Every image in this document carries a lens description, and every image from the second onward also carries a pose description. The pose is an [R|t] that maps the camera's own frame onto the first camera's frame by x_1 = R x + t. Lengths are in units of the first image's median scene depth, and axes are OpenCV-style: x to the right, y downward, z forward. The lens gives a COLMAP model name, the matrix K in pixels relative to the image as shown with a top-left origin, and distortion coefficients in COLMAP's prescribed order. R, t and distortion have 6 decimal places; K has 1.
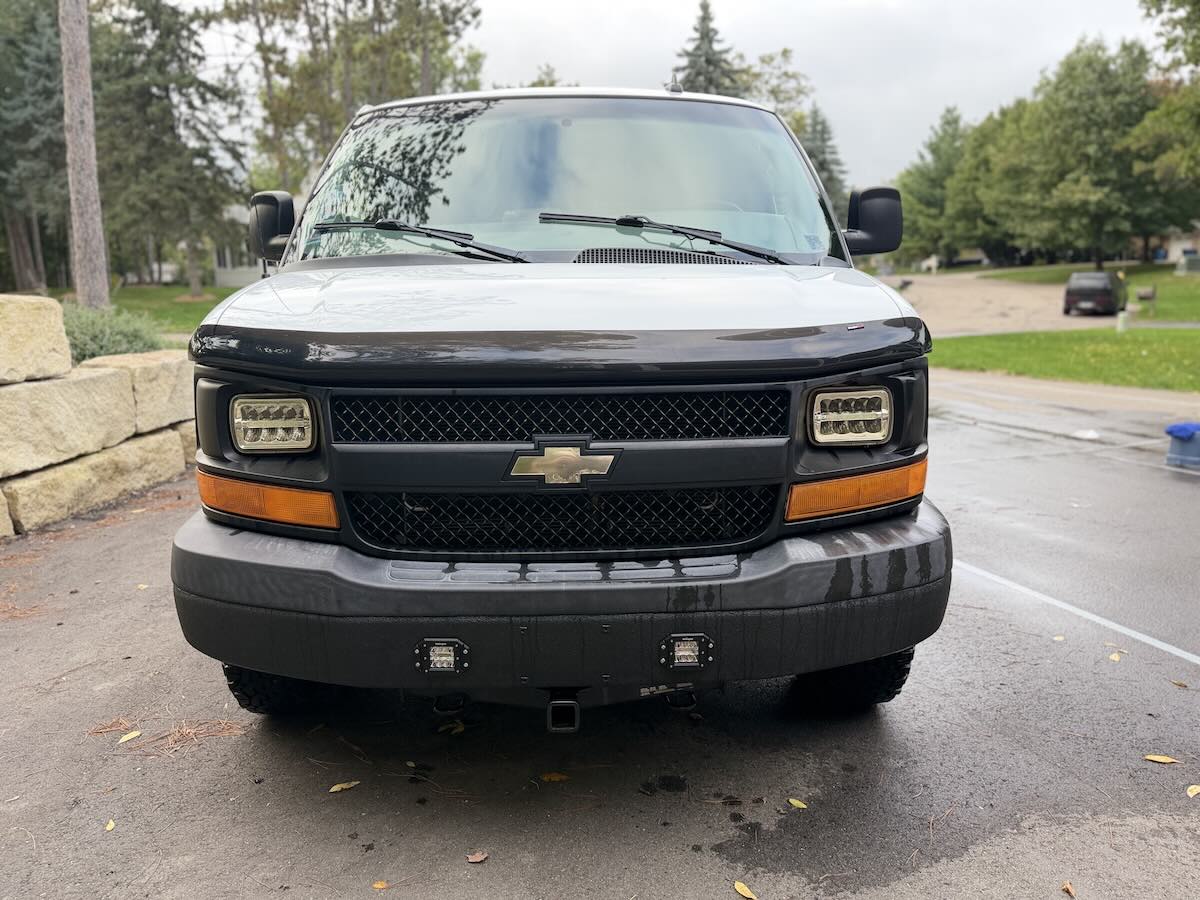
lens RADIAL K [[912.4, 0, 611.3], [0, 912.4, 452.2], [0, 0, 1]] dist [-0.000675, -0.011673]
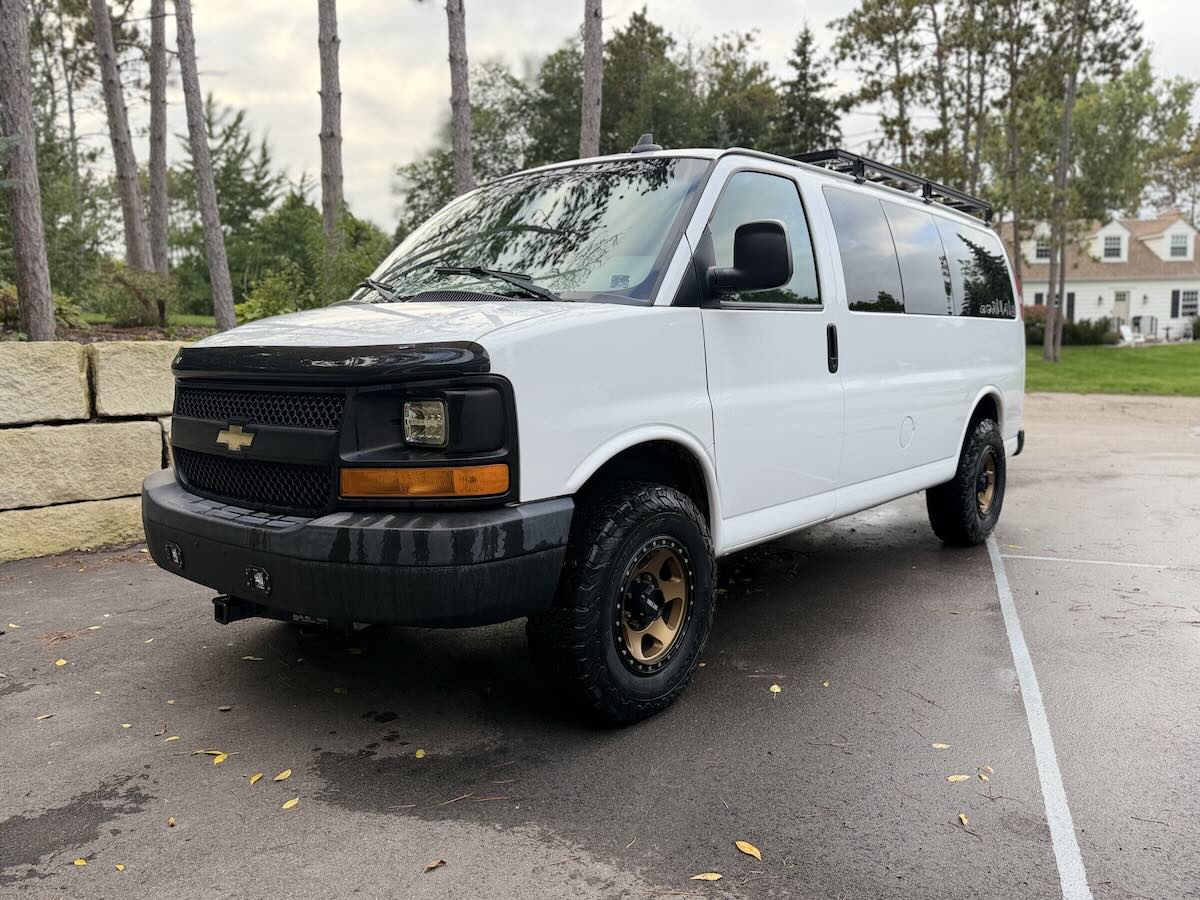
lens RADIAL K [[912.4, 0, 603.8], [0, 912.4, 444.1], [0, 0, 1]] dist [-0.000675, -0.011673]
pose [[0.747762, 0.069799, -0.660288, 1.150733], [-0.118195, 0.992569, -0.028929, -0.003579], [0.653362, 0.099675, 0.750455, 0.242201]]
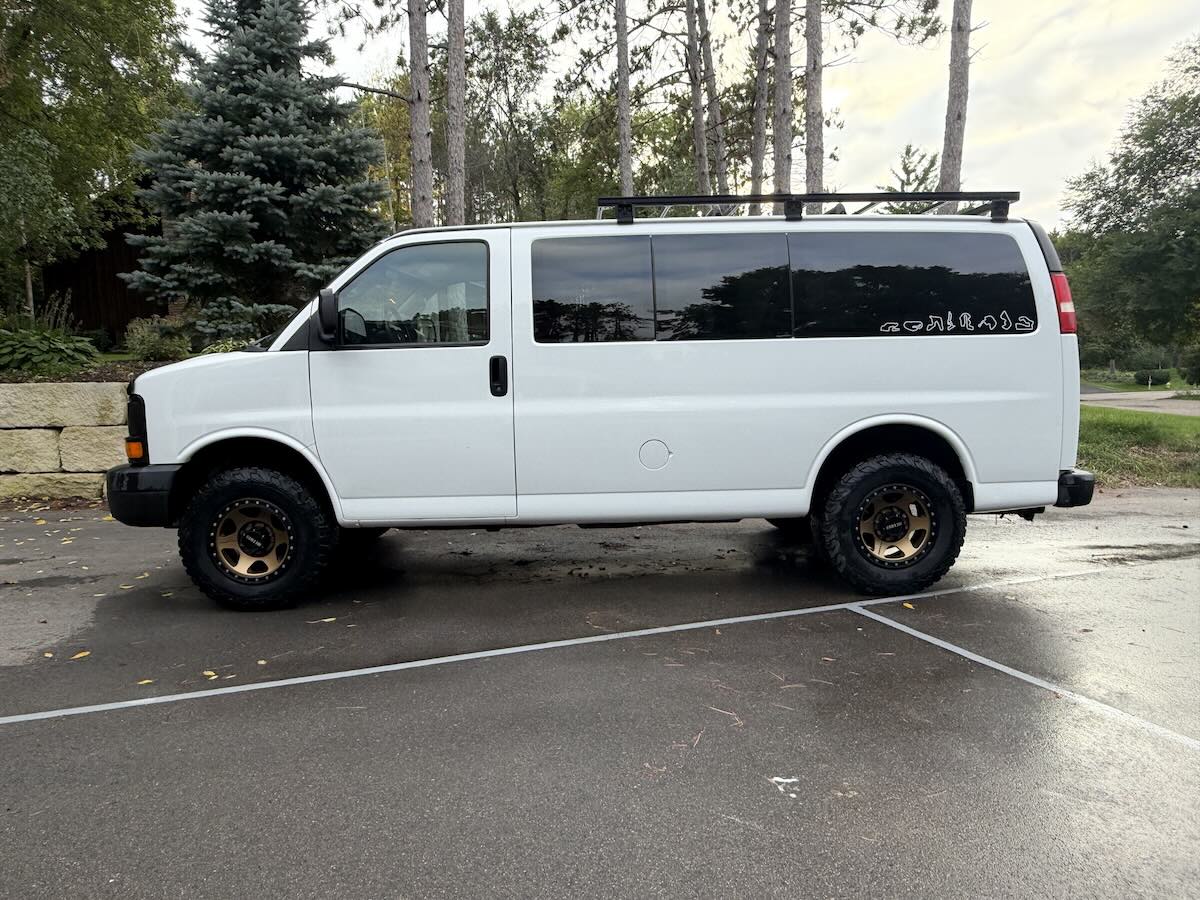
lens RADIAL K [[818.4, 0, 602.5], [0, 818.4, 458.7], [0, 0, 1]] dist [-0.012799, -0.001726]
pose [[-0.012083, 0.107824, -0.994097, 2.171835], [-0.162445, 0.980751, 0.108351, -0.333130], [0.986644, 0.162795, 0.005665, 2.021202]]
